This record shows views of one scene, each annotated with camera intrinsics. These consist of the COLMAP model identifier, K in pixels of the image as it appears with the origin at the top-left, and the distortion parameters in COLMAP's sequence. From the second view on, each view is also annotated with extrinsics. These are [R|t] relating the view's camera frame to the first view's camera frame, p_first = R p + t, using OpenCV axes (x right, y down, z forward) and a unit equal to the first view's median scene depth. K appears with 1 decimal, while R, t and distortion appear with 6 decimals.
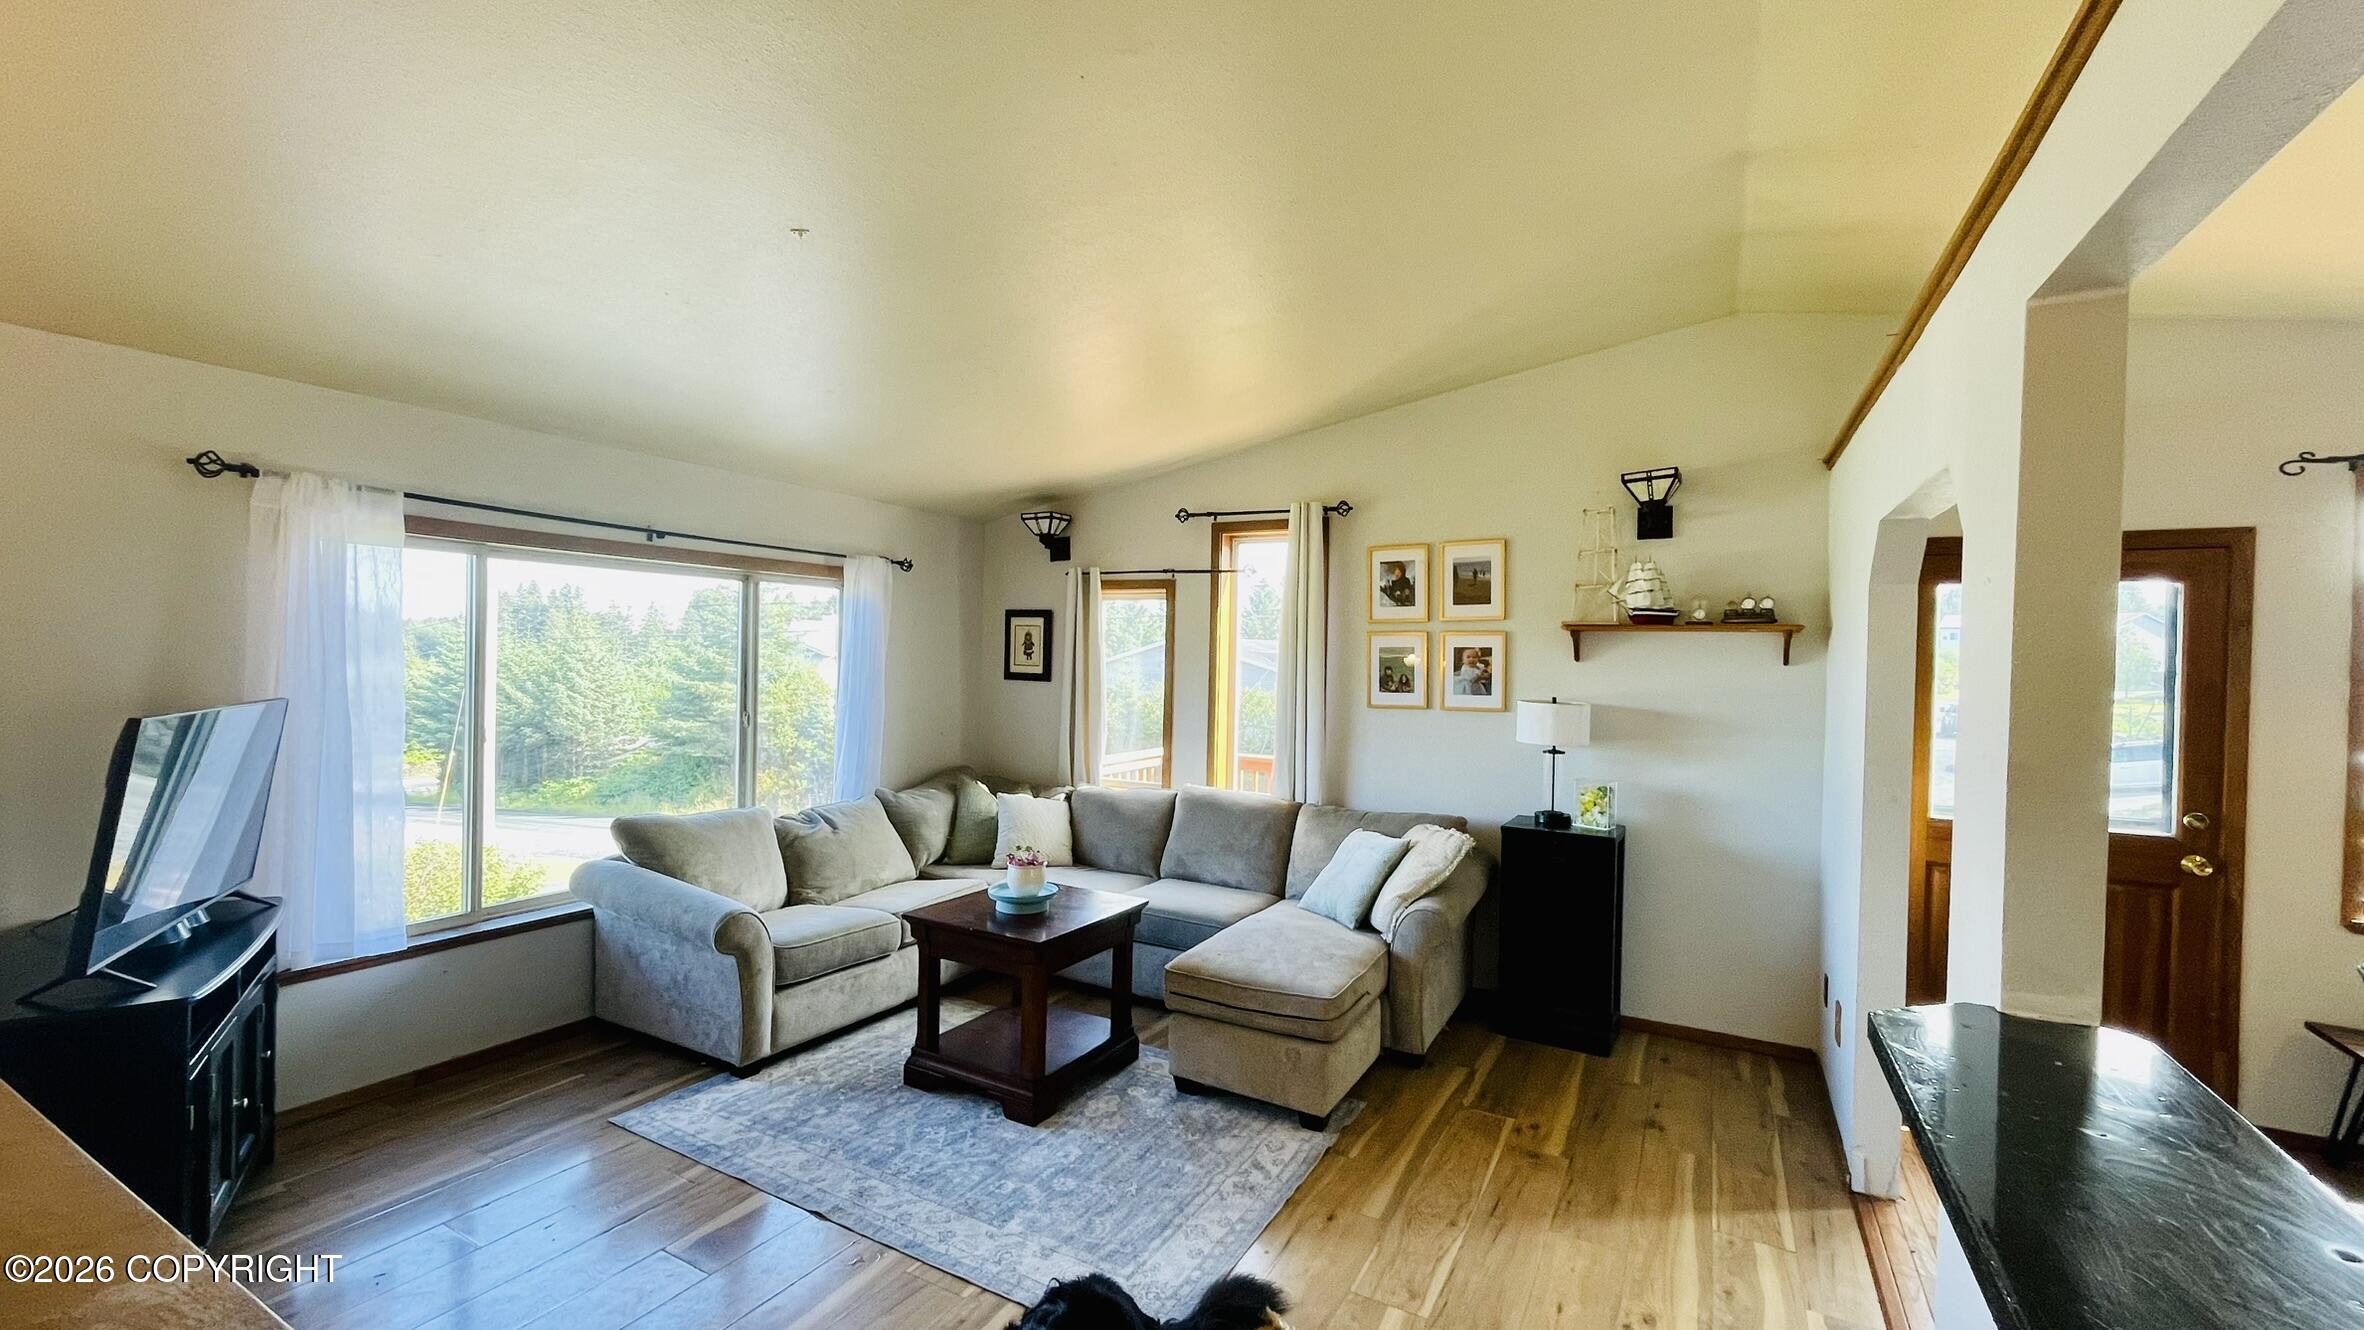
lens RADIAL K [[965.5, 0, 1177.1], [0, 965.5, 665.6], [0, 0, 1]] dist [0.000513, 0.000838]
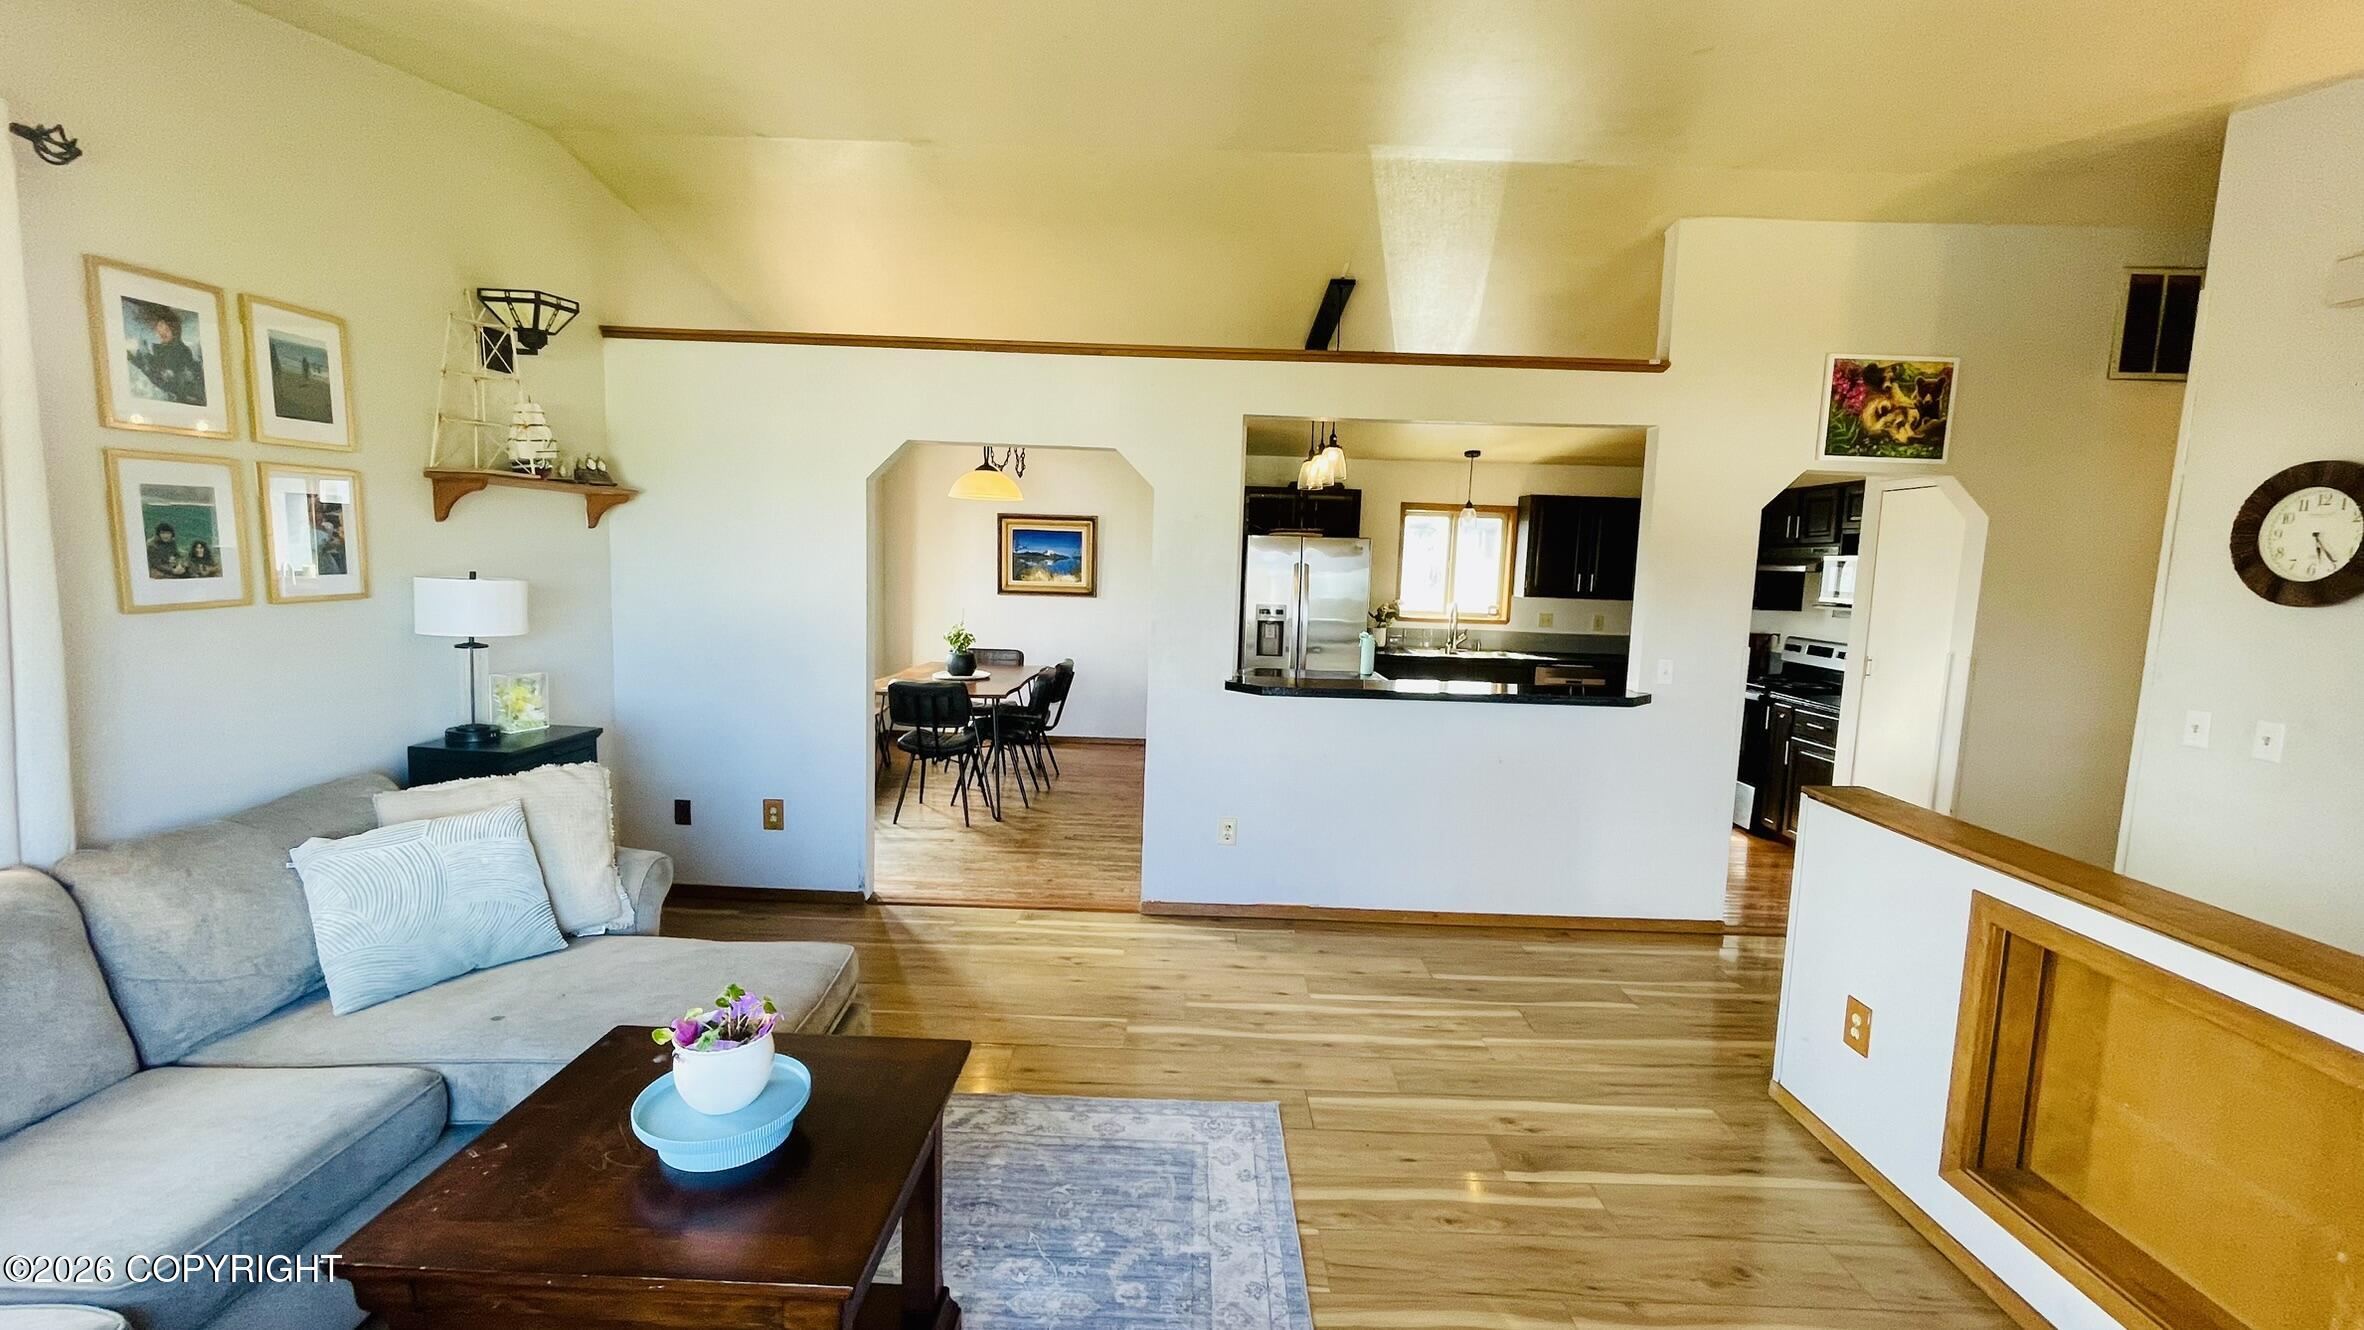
lens RADIAL K [[965.5, 0, 1178.5], [0, 965.5, 666.7], [0, 0, 1]] dist [0.000513, 0.000838]
pose [[-0.483089, -0.133303, 0.865364, -0.482202], [-0.032714, 0.990400, 0.134301, -0.011070], [-0.874960, 0.036570, -0.482813, 0.831061]]
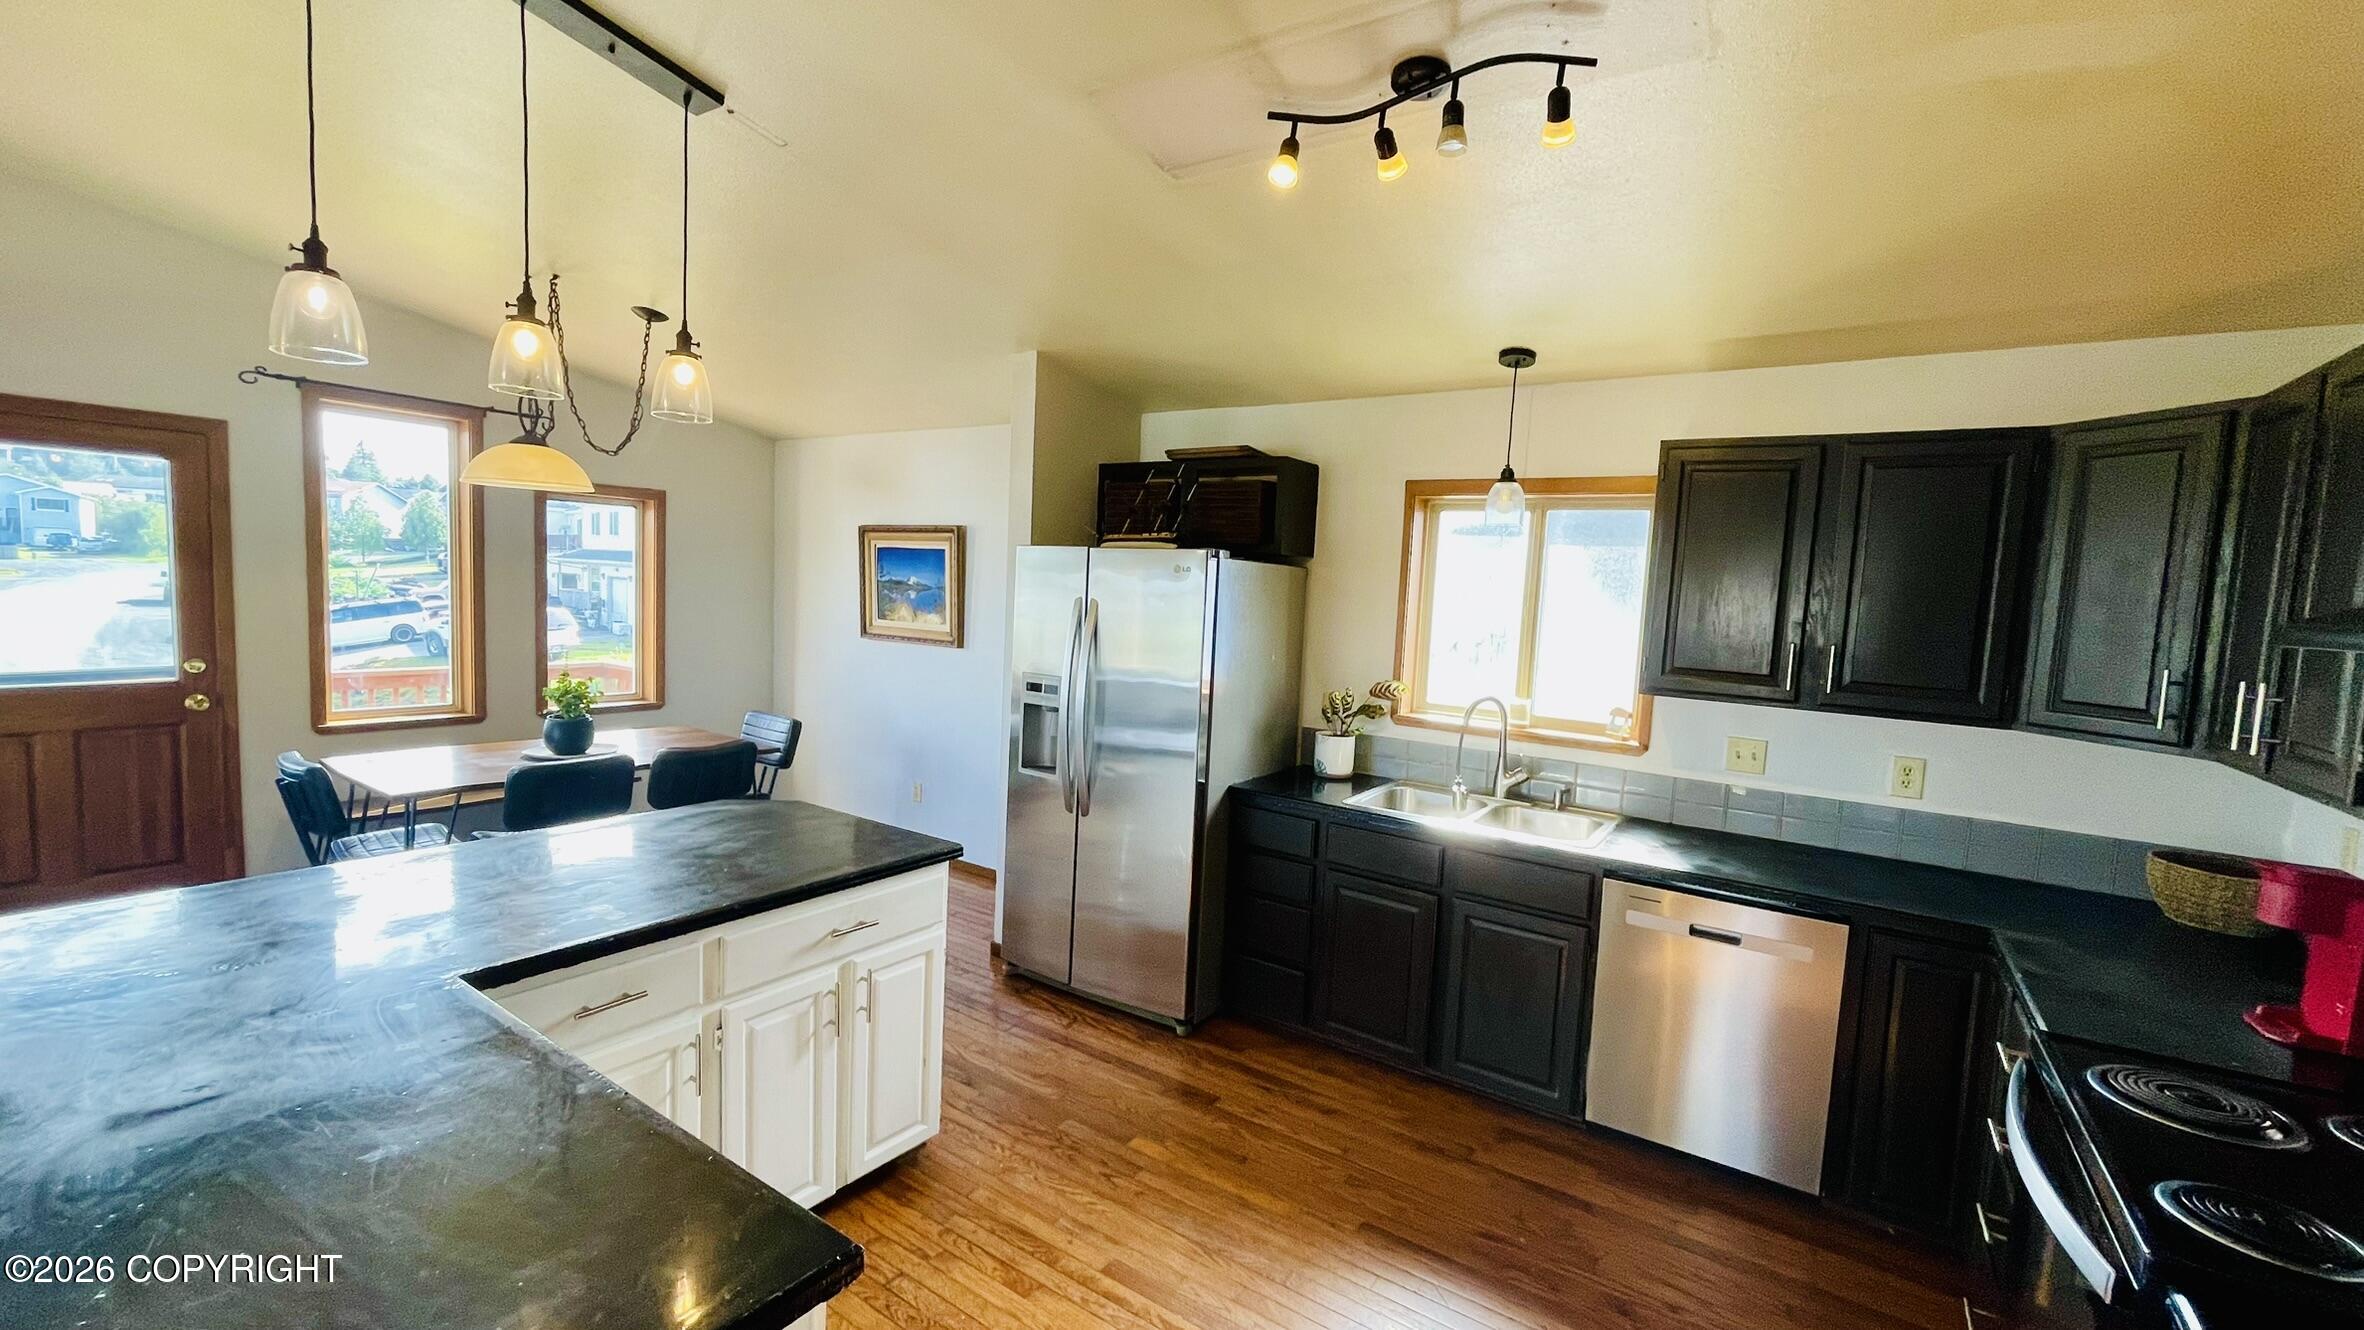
lens RADIAL K [[965.5, 0, 1187.0], [0, 965.5, 661.8], [0, 0, 1]] dist [0.000513, 0.000838]
pose [[0.088699, -0.094130, 0.991601, -0.010154], [-0.035754, 0.994582, 0.097611, -0.002363], [-0.995417, -0.044112, 0.084853, -0.231577]]
